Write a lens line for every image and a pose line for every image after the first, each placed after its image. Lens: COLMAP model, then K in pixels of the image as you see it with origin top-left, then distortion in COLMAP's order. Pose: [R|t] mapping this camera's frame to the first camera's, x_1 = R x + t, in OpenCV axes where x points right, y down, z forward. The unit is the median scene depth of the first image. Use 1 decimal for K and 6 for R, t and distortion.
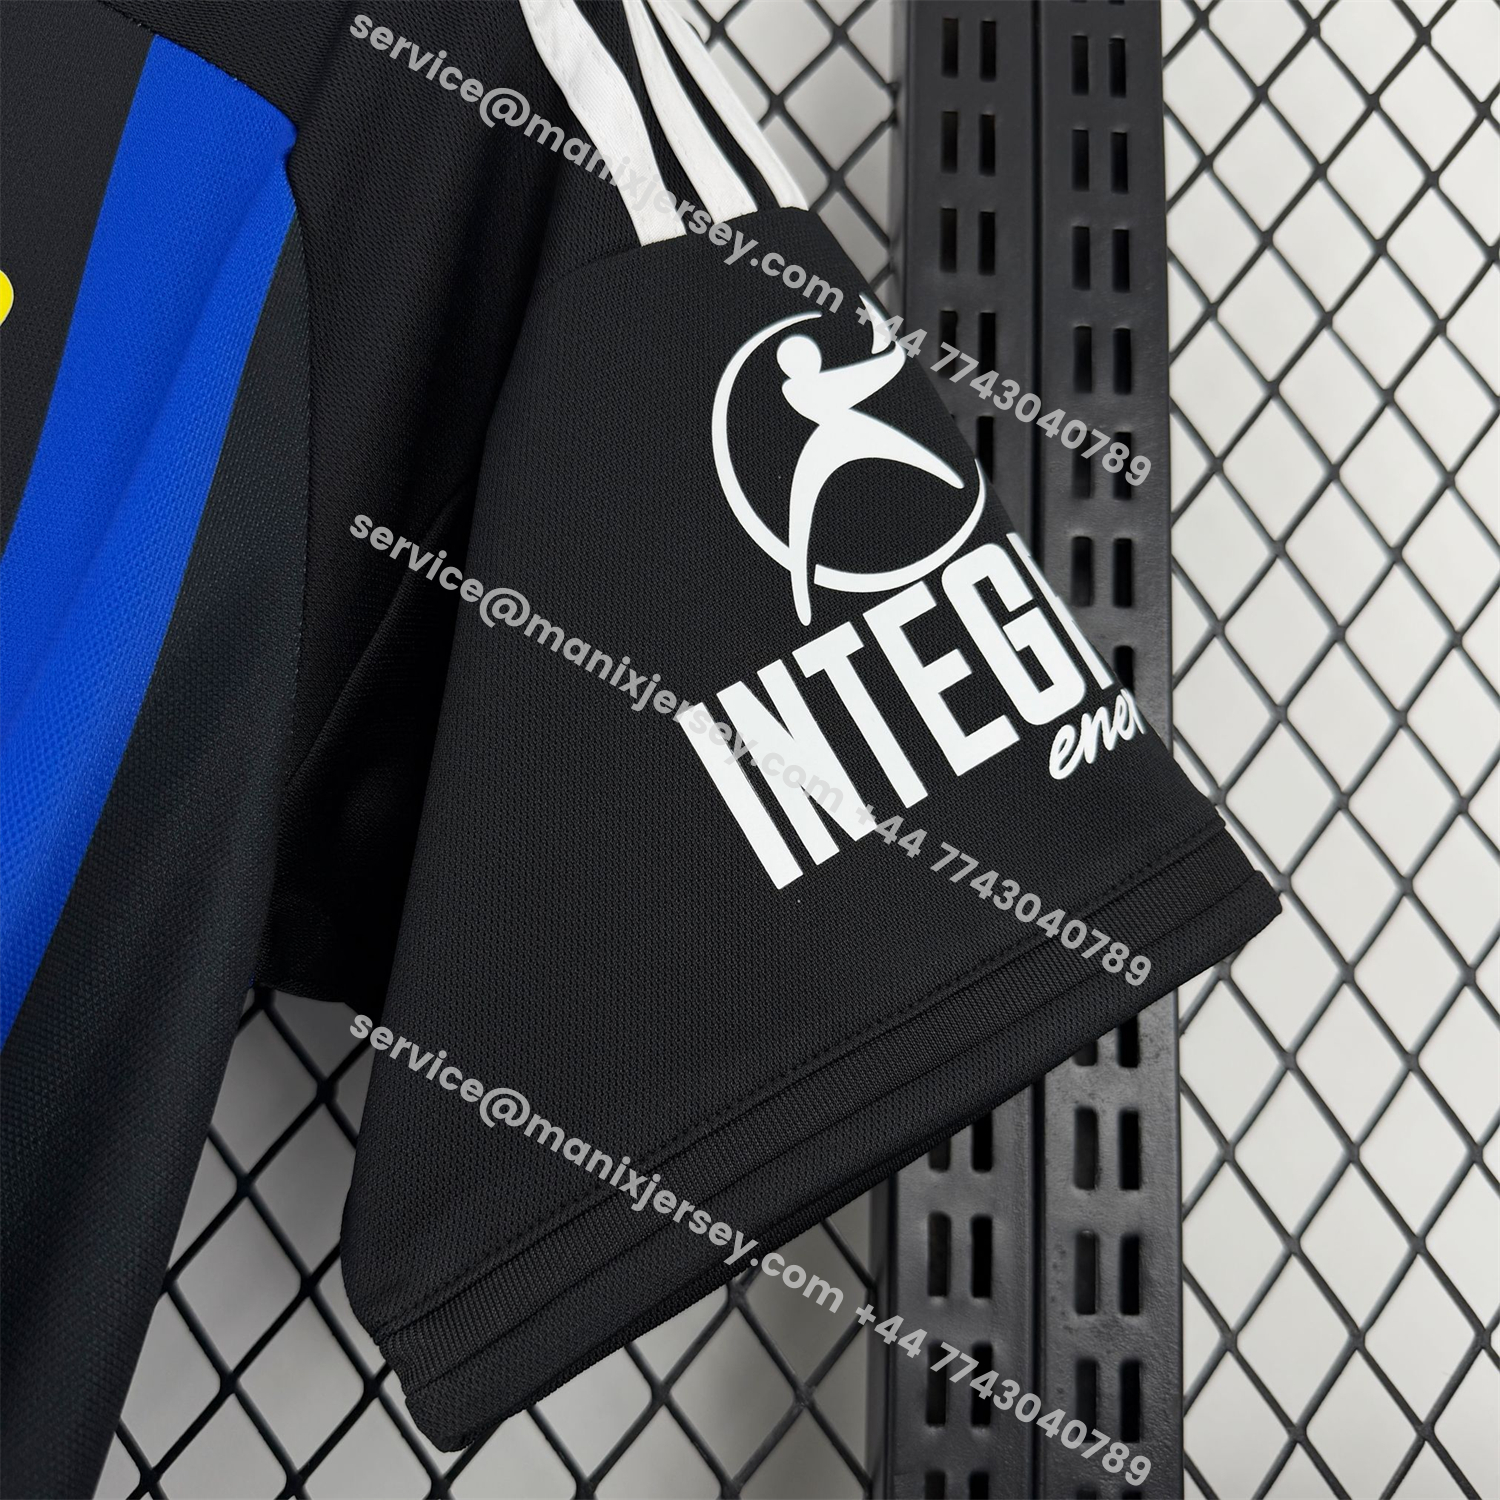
lens RADIAL K [[1390.1, 0, 752.0], [0, 1390.1, 761.6], [0, 0, 1]] dist [0.032563, 0.000000]
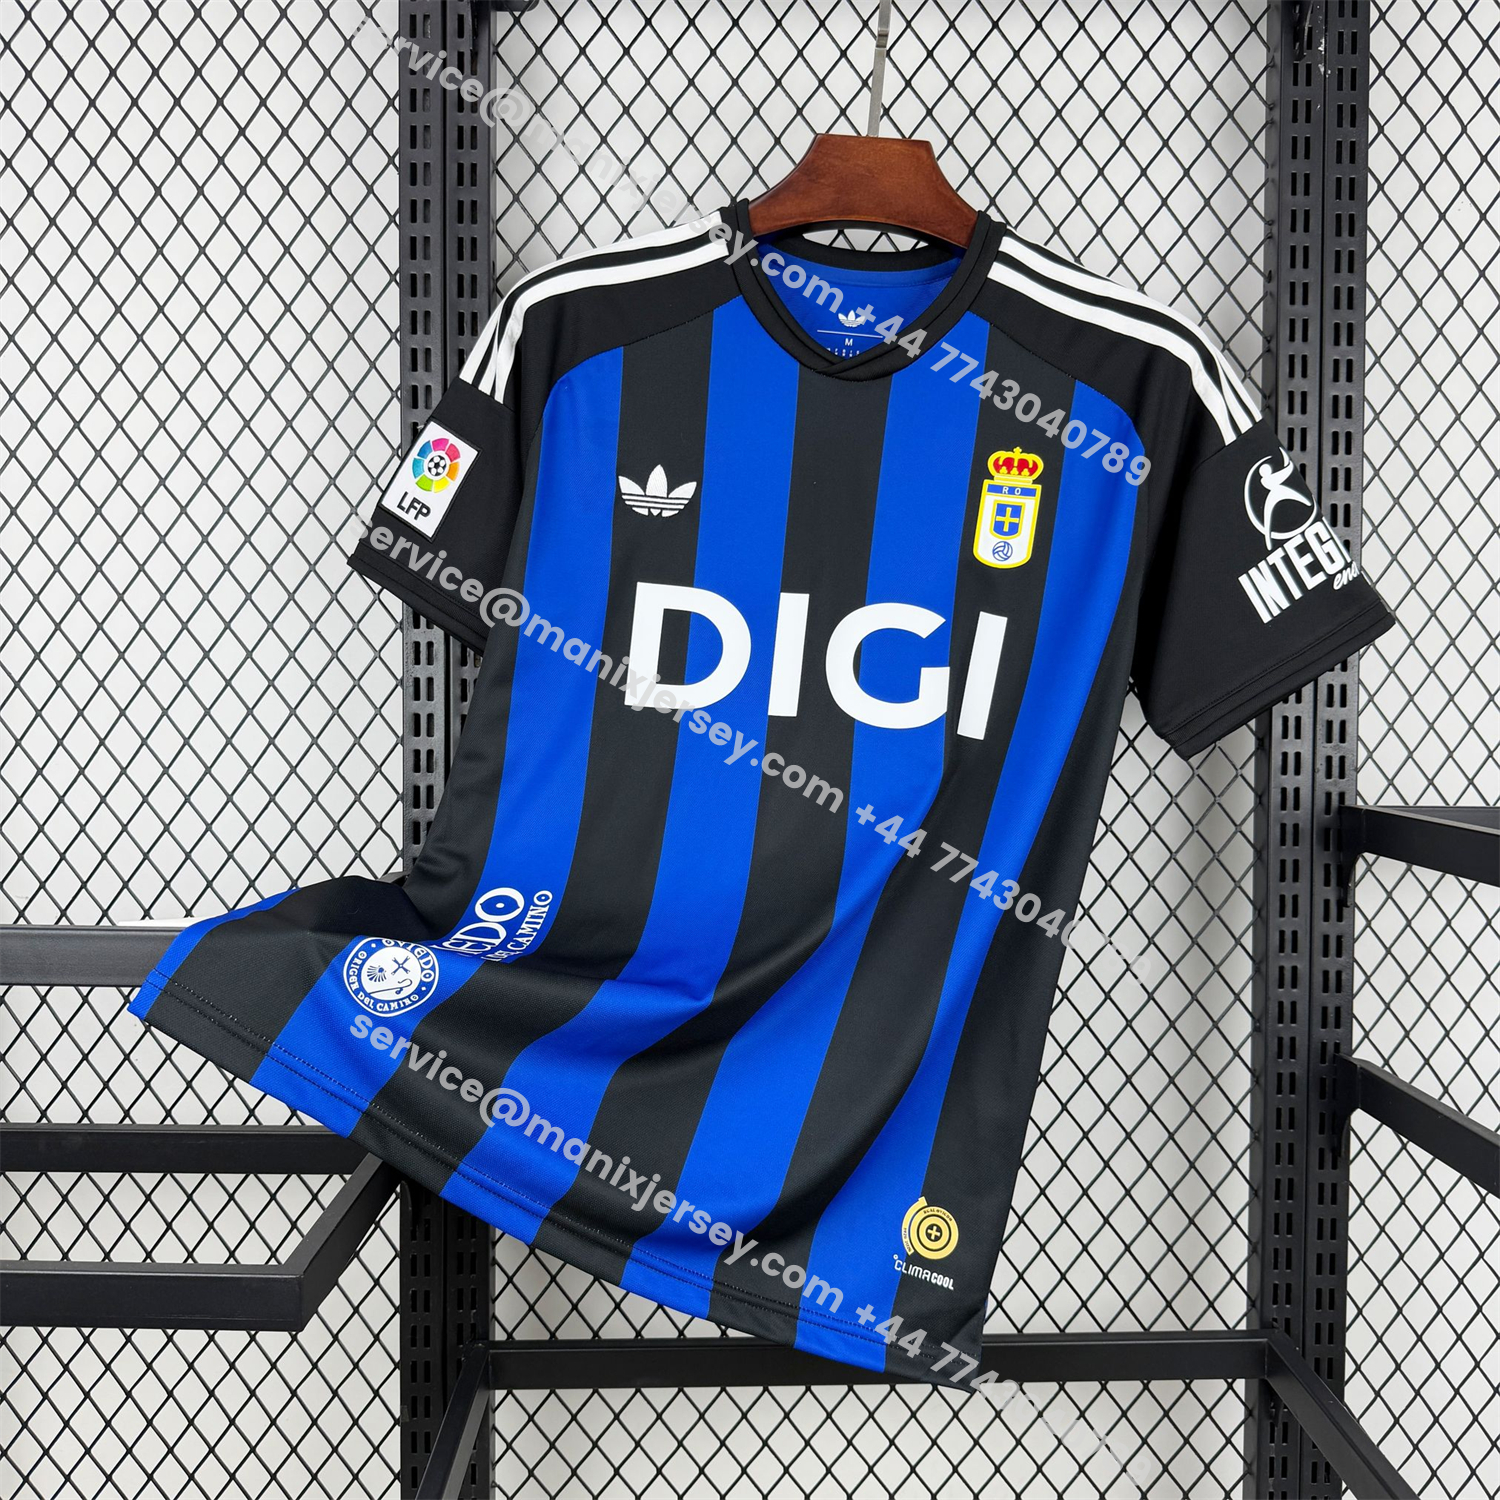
lens RADIAL K [[1390.1, 0, 755.4], [0, 1390.1, 742.5], [0, 0, 1]] dist [0.032563, 0.000000]
pose [[0.999316, -0.030255, -0.021264, -1.203564], [0.033698, 0.981843, 0.186677, -0.319702], [0.015230, -0.187266, 0.982191, -2.621481]]
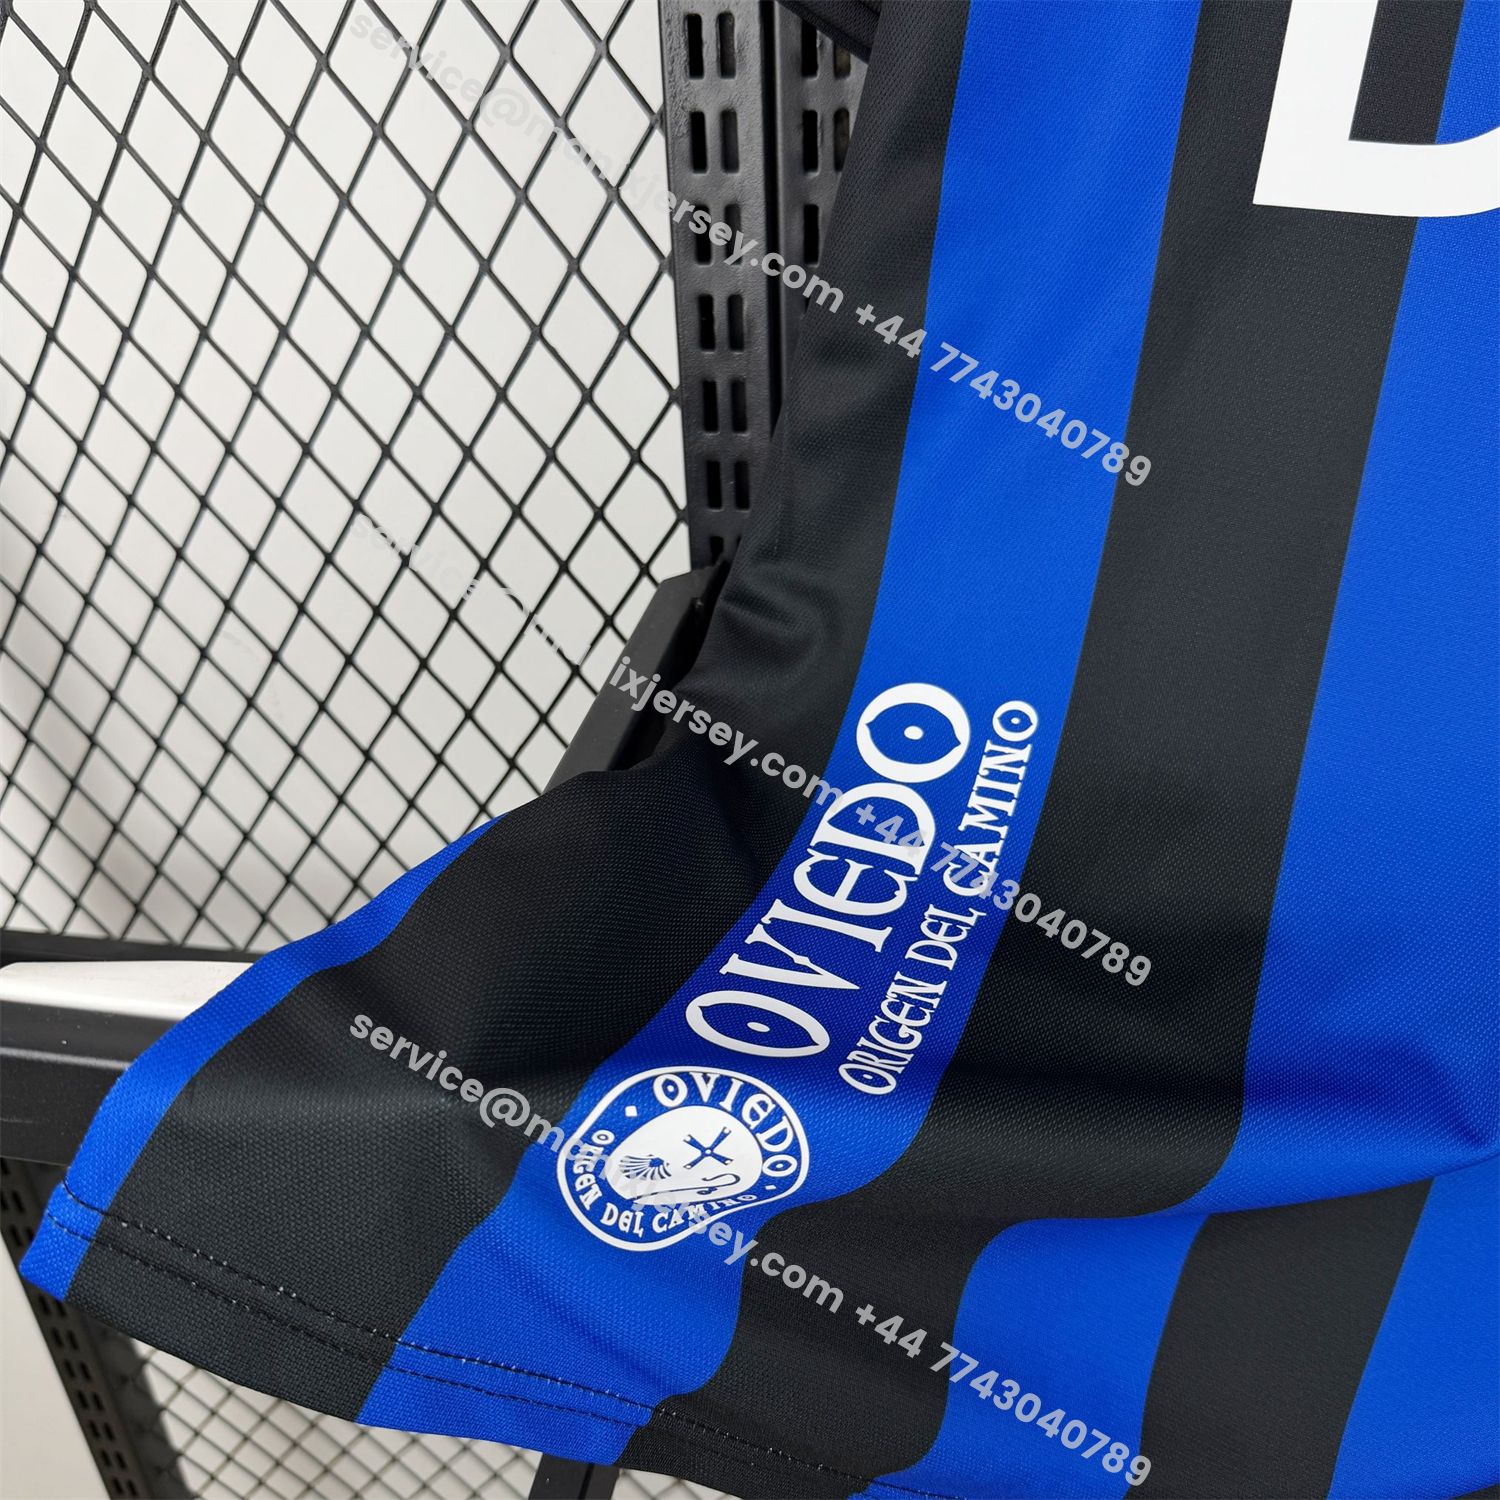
lens RADIAL K [[1390.1, 0, 750.3], [0, 1390.1, 748.9], [0, 0, 1]] dist [0.032563, 0.000000]
pose [[0.974745, 0.050389, -0.217563, -1.754704], [0.098876, 0.776146, 0.622752, -0.233425], [0.200241, -0.628536, 0.751562, -0.530628]]
